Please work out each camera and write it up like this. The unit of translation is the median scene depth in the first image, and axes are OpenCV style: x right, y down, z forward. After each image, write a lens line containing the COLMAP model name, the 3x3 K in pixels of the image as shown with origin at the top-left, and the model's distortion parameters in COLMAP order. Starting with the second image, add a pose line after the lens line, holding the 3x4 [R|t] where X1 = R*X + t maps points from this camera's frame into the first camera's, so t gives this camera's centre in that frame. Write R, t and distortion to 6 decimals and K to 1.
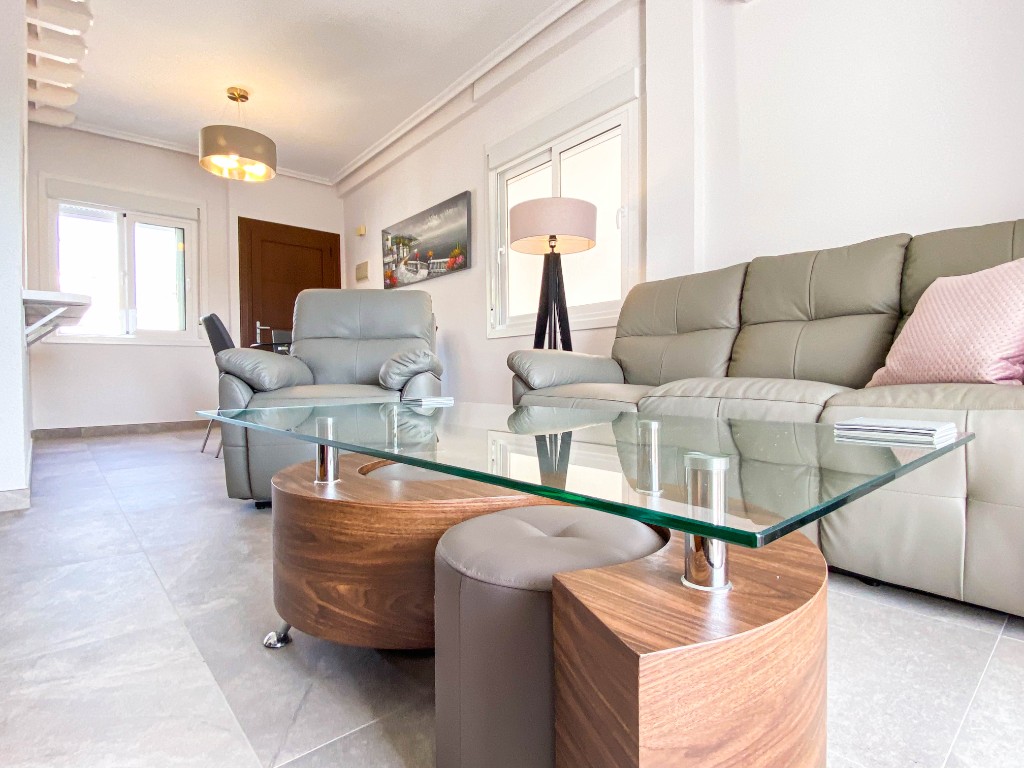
lens RADIAL K [[520.8, 0, 512.4], [0, 520.8, 385.9], [0, 0, 1]] dist [-0.018955, -0.002955]
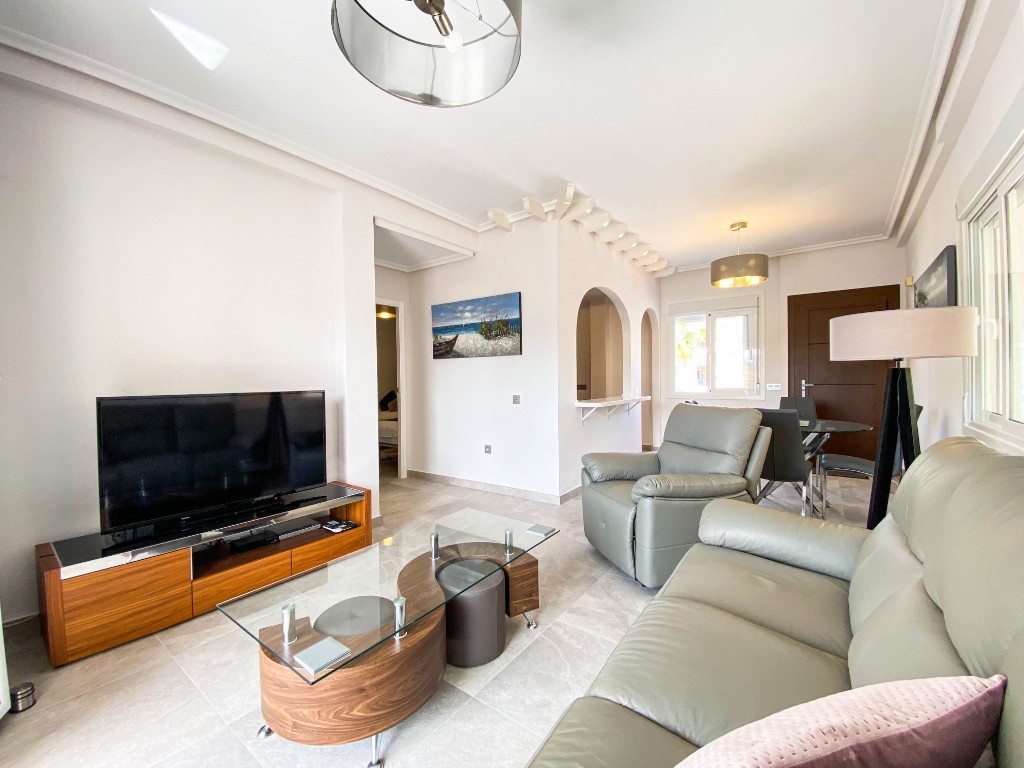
lens RADIAL K [[410.7, 0, 506.1], [0, 410.7, 381.3], [0, 0, 1]] dist [-0.025362, -0.000892]
pose [[0.168025, 0.012995, -0.985697, 0.620376], [0.000880, 0.999911, 0.013333, -0.267233], [0.985782, -0.003108, 0.167998, 0.340905]]
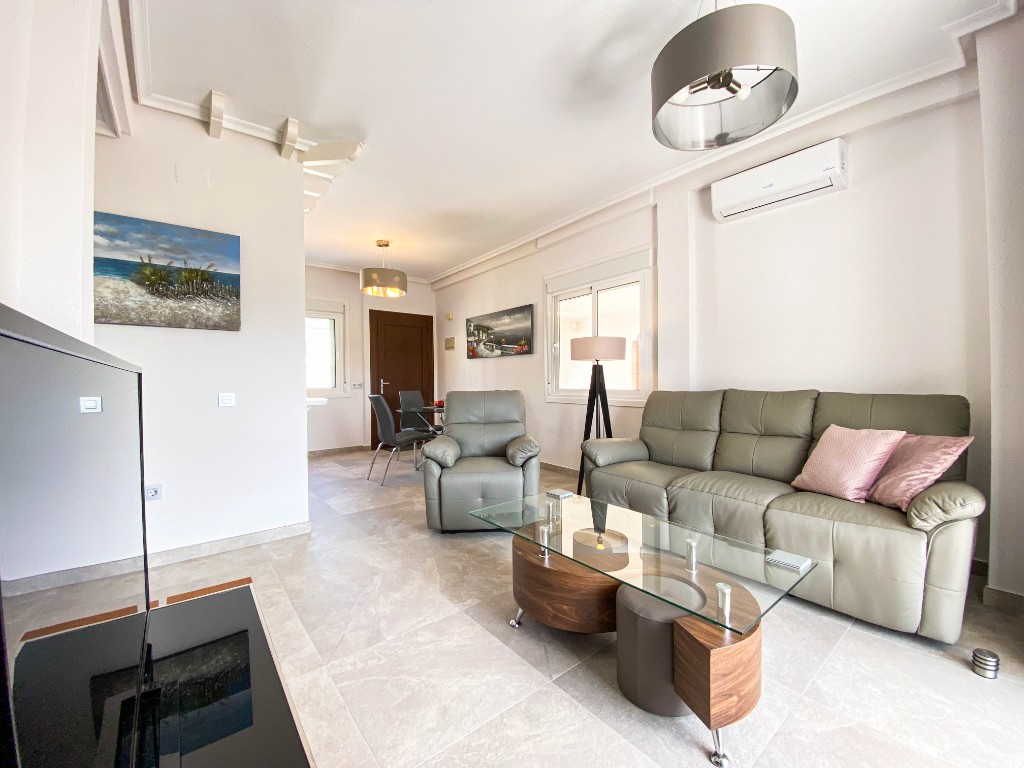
lens RADIAL K [[410.7, 0, 504.2], [0, 410.7, 378.6], [0, 0, 1]] dist [-0.025362, -0.000892]
pose [[0.998708, -0.003495, -0.050702, -0.162134], [0.002616, 0.999845, -0.017394, -0.209881], [0.050755, 0.017238, 0.998562, -0.305323]]
